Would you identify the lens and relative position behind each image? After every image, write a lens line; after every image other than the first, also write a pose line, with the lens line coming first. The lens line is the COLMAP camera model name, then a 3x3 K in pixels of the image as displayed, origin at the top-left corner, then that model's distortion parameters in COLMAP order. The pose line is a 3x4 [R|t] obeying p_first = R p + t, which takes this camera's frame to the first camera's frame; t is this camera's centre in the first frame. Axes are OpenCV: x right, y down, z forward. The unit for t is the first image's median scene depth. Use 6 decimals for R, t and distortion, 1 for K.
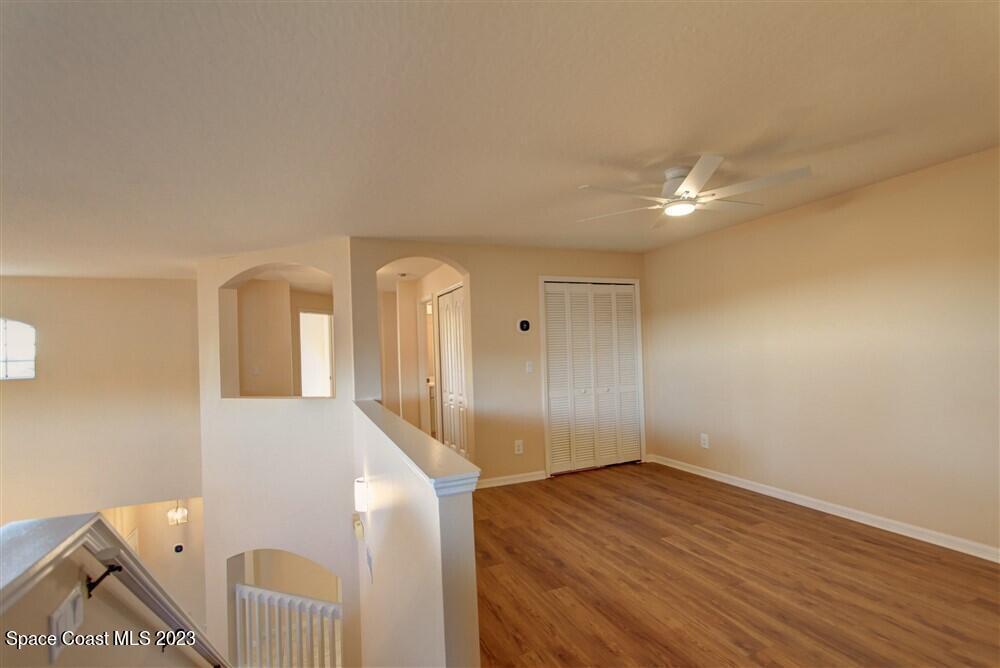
lens RADIAL K [[481.9, 0, 499.2], [0, 481.9, 336.5], [0, 0, 1]] dist [-0.018959, 0.000116]
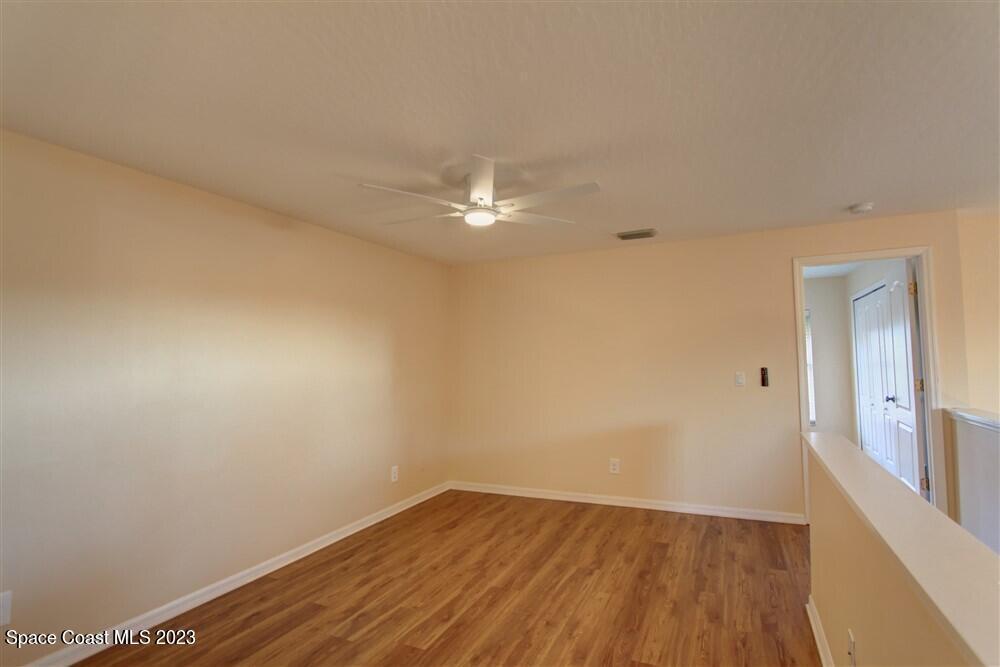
lens RADIAL K [[481.9, 0, 515.5], [0, 481.9, 333.1], [0, 0, 1]] dist [-0.018959, 0.000116]
pose [[-0.681763, 0.092803, 0.725663, -0.302211], [0.028272, 0.994523, -0.100626, 0.049486], [-0.731027, -0.048087, -0.680652, 1.472749]]
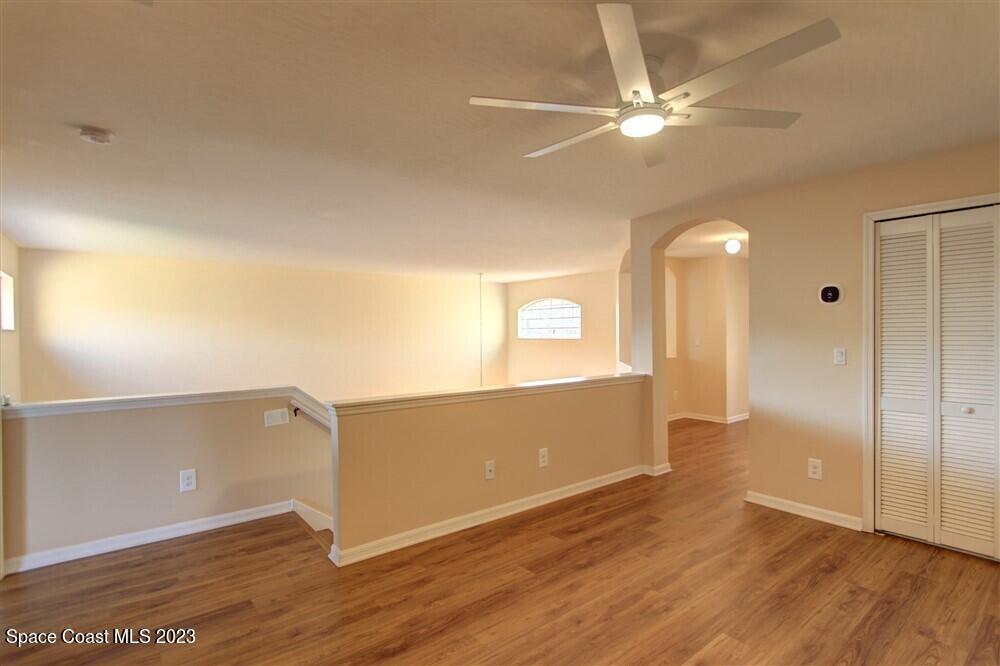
lens RADIAL K [[481.9, 0, 506.7], [0, 481.9, 335.2], [0, 0, 1]] dist [-0.018959, 0.000116]
pose [[0.277649, 0.040216, -0.959841, 0.899881], [0.019735, 0.998674, 0.047552, -0.010301], [0.960480, -0.032145, 0.276487, 0.595738]]
